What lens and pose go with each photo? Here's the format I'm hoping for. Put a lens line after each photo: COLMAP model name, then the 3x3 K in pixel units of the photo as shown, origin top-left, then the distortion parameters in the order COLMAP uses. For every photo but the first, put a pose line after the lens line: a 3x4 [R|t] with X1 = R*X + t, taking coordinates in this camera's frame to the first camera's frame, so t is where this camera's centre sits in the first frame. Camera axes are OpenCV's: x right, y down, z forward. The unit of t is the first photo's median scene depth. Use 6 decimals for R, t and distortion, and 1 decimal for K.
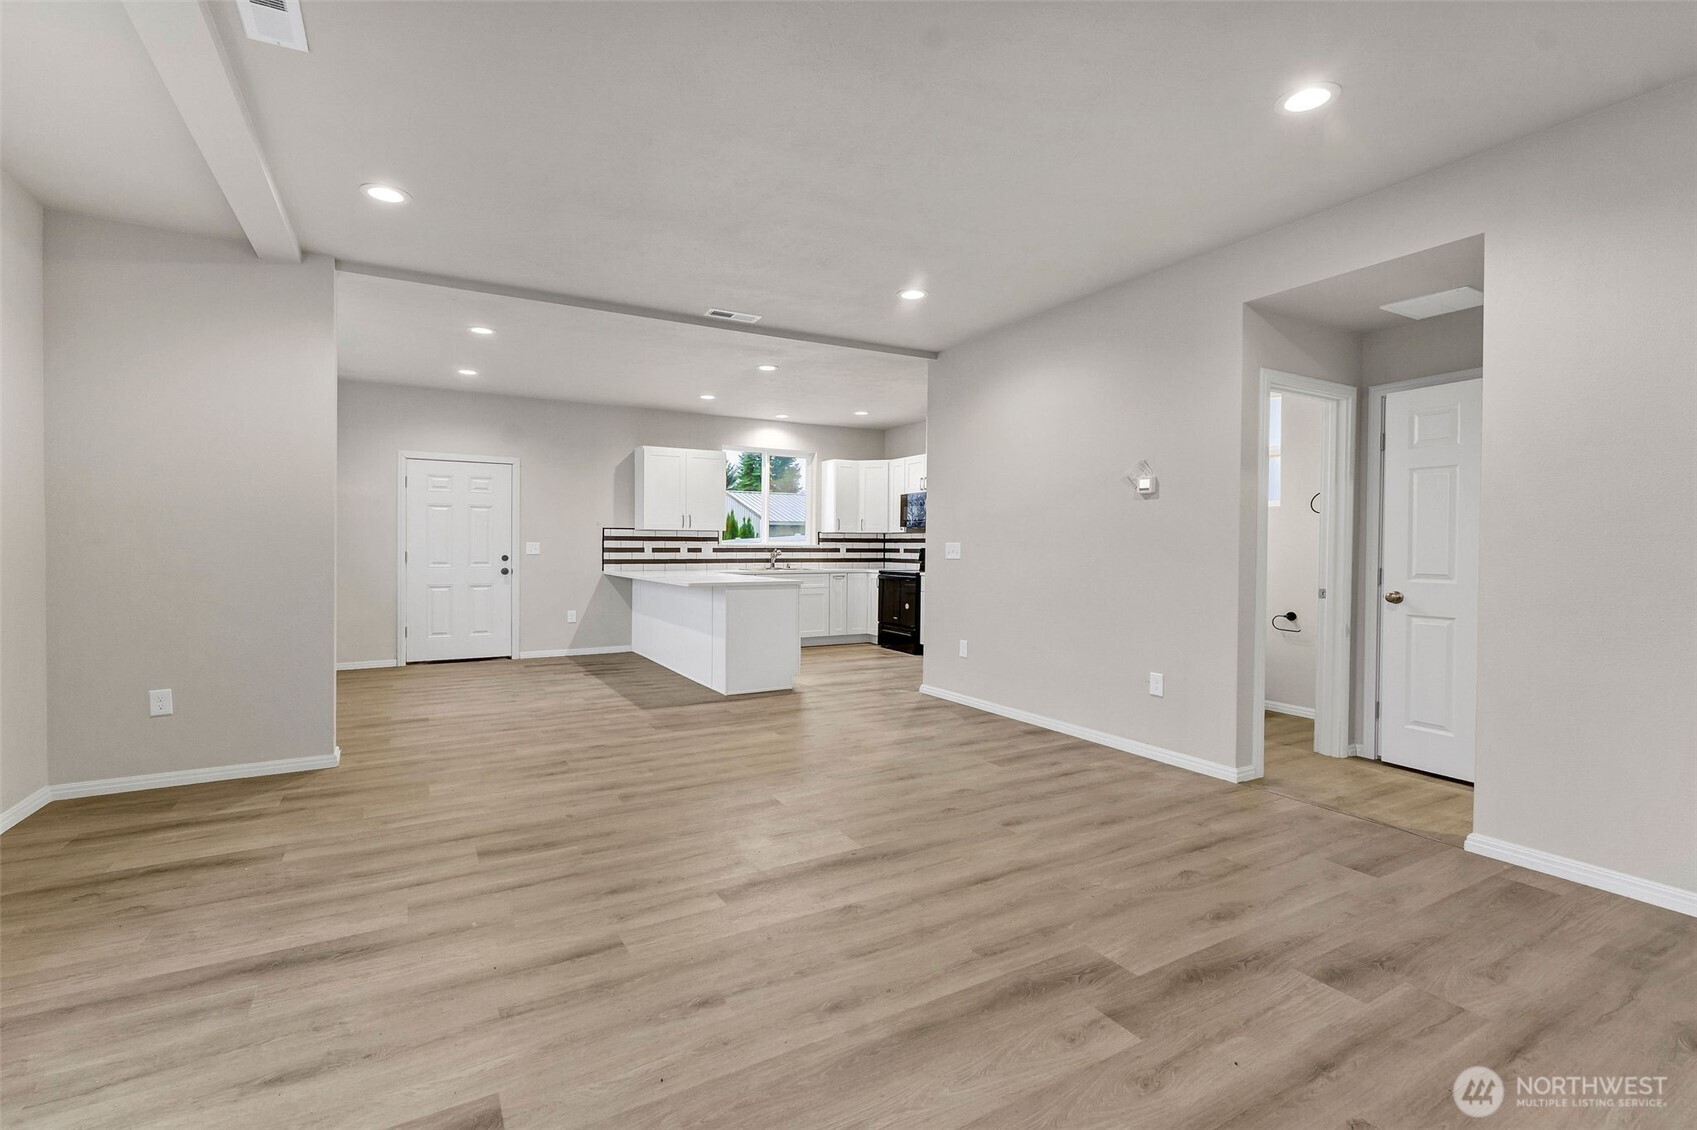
lens RADIAL K [[749.4, 0, 860.5], [0, 749.4, 548.3], [0, 0, 1]] dist [0.002649, -0.000357]
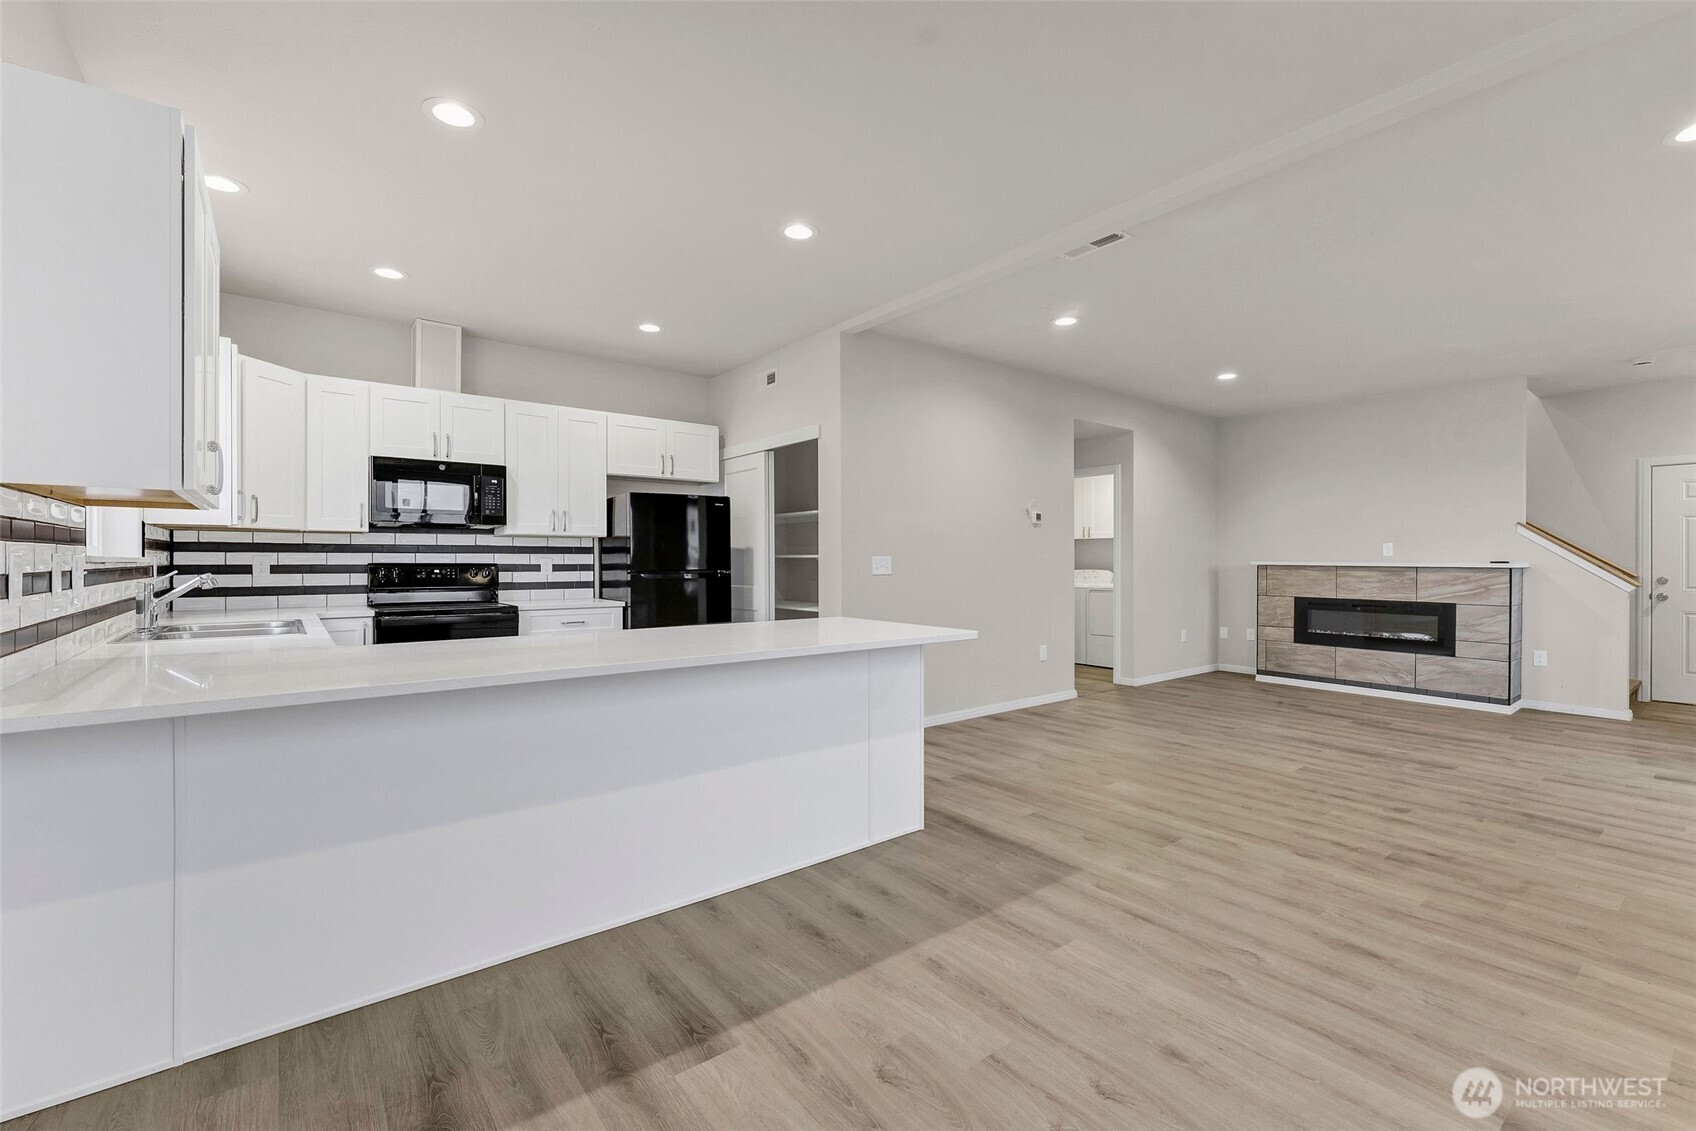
lens RADIAL K [[715.5, 0, 875.3], [0, 715.5, 563.5], [0, 0, 1]] dist [0.019354, -0.000449]
pose [[-0.145256, -0.006549, 0.989372, -0.526758], [-0.003527, 0.999975, 0.006102, -0.005732], [-0.989388, -0.002603, -0.145275, 0.822022]]
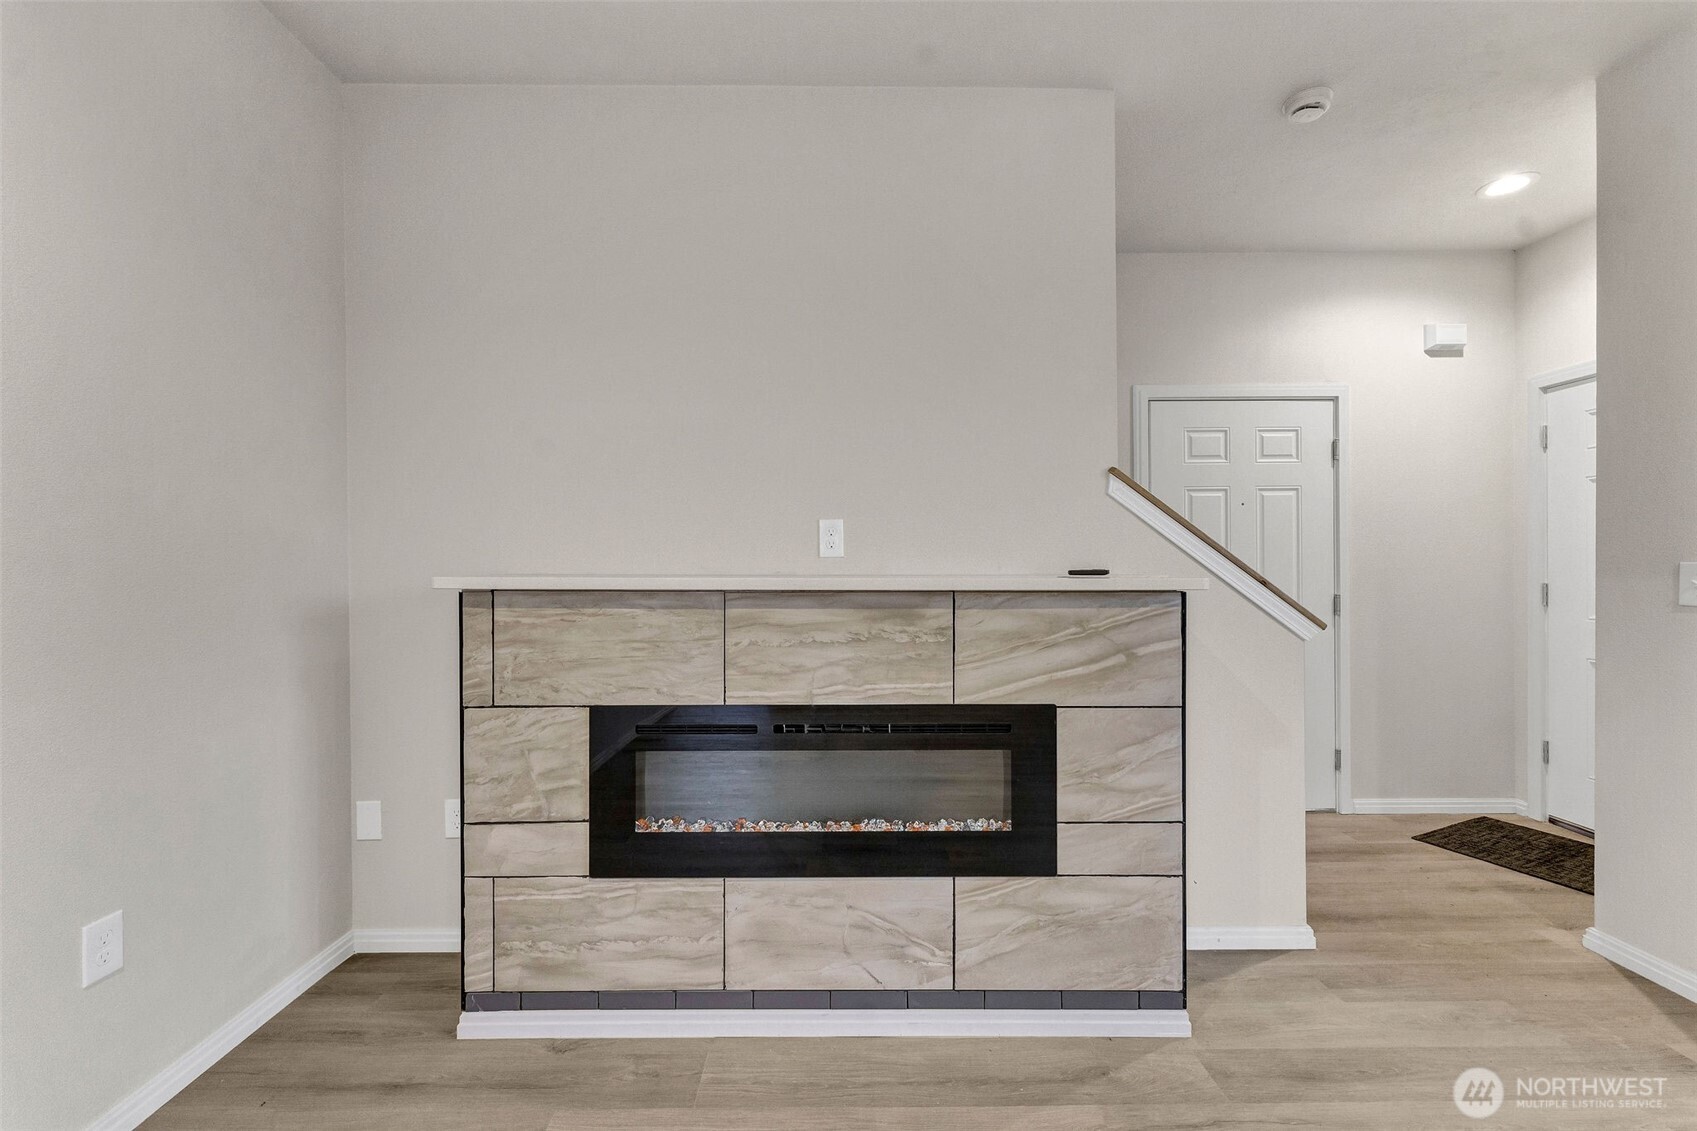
lens RADIAL K [[727.5, 0, 853.6], [0, 727.5, 557.6], [0, 0, 1]] dist [-0.003270, 0.000289]
pose [[-0.870413, 0.005610, 0.492291, 0.091434], [0.001365, 0.999959, -0.008982, -0.008709], [-0.492321, -0.007146, -0.870385, 0.341072]]
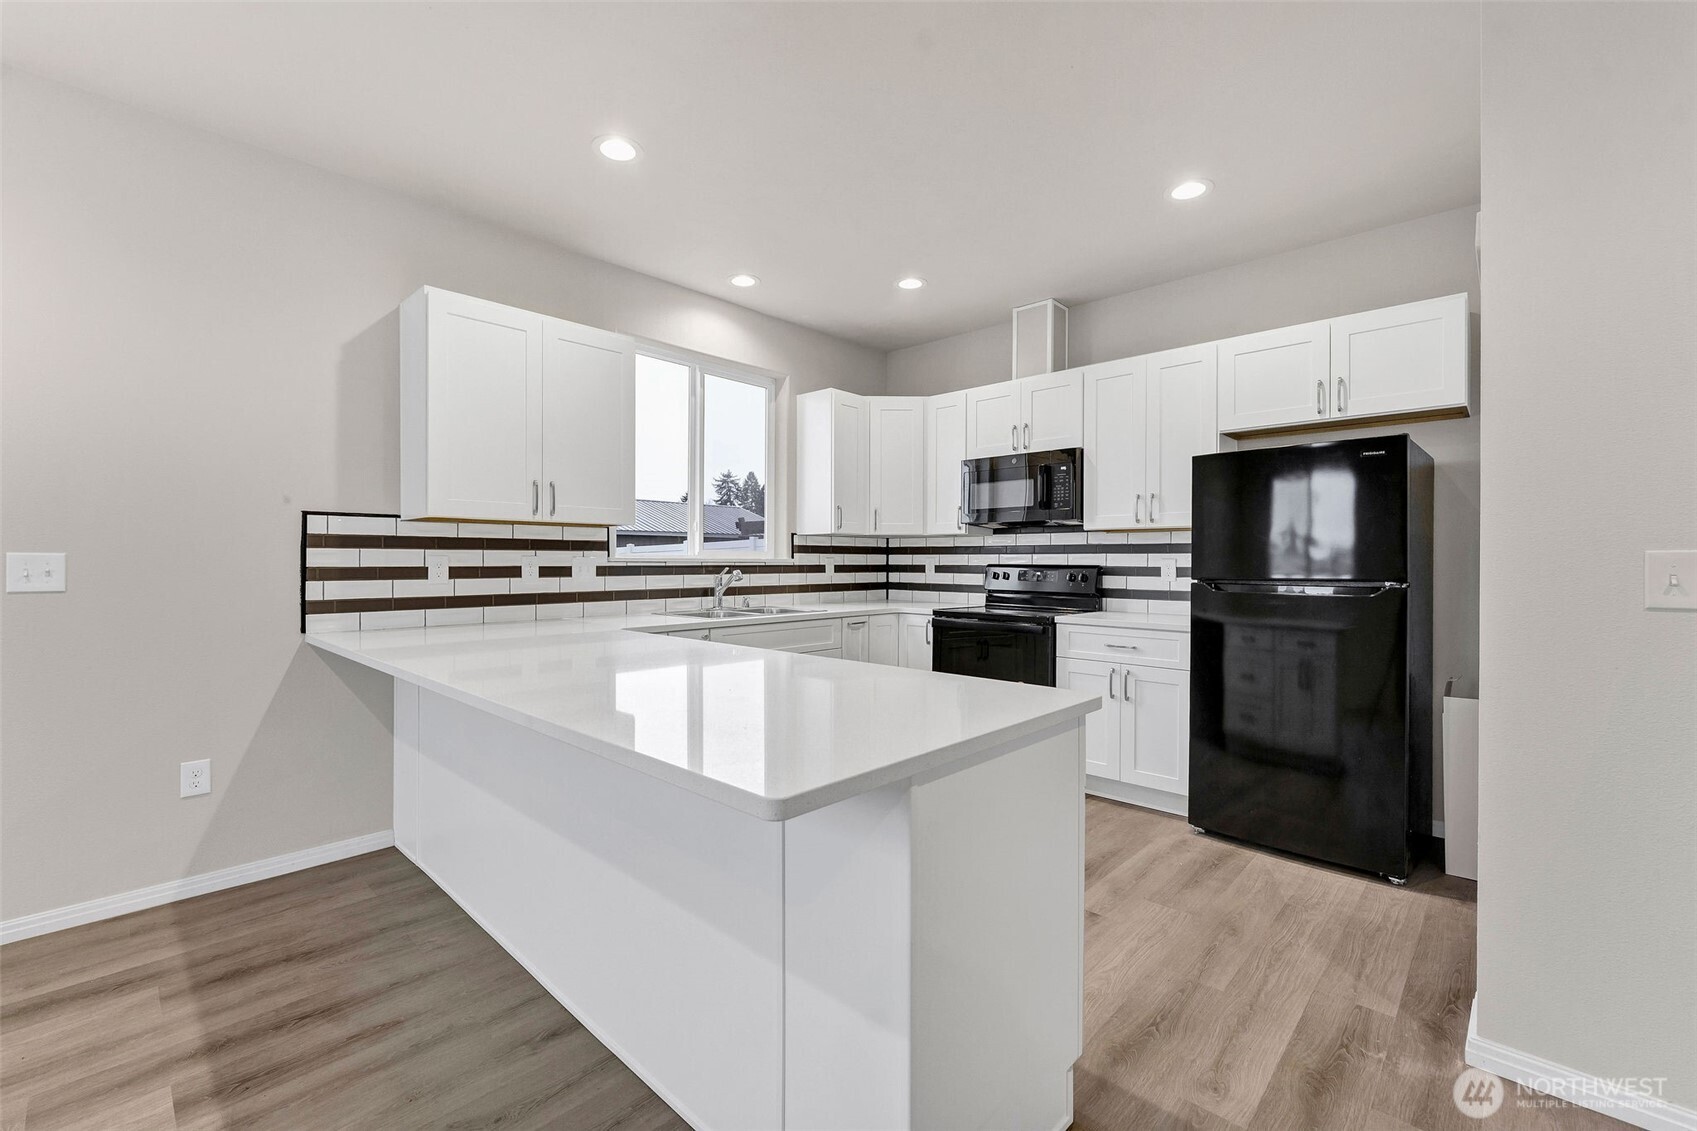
lens RADIAL K [[714.3, 0, 802.2], [0, 714.3, 563.3], [0, 0, 1]] dist [-0.000849, -0.000380]
pose [[0.967705, -0.000193, 0.252087, -0.201037], [-0.001748, 0.999971, 0.007474, -0.005839], [-0.252081, -0.007673, 0.967676, 0.615991]]
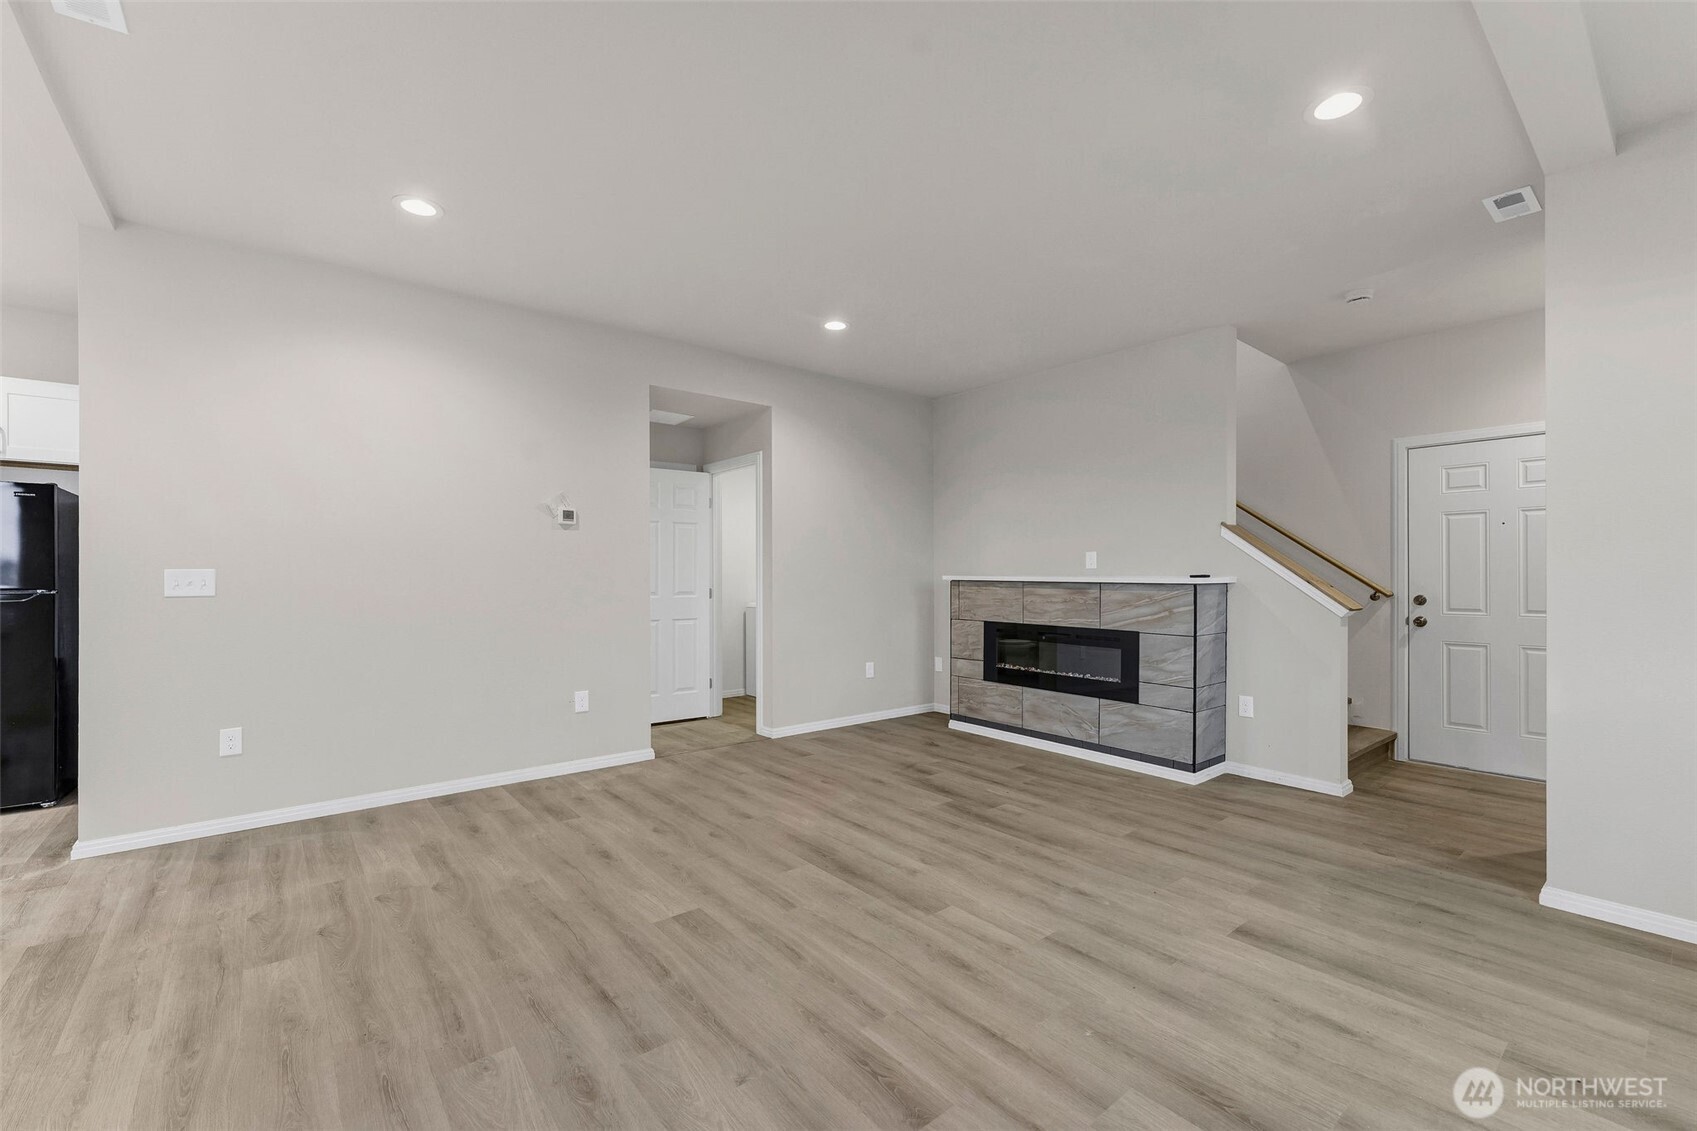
lens RADIAL K [[710.3, 0, 837.3], [0, 710.3, 569.9], [0, 0, 1]] dist [0.002656, -0.000296]
pose [[-0.144902, 0.004564, 0.989436, -0.375322], [-0.002270, 0.999985, -0.004945, -0.006561], [-0.989443, -0.002963, -0.144889, 0.412009]]
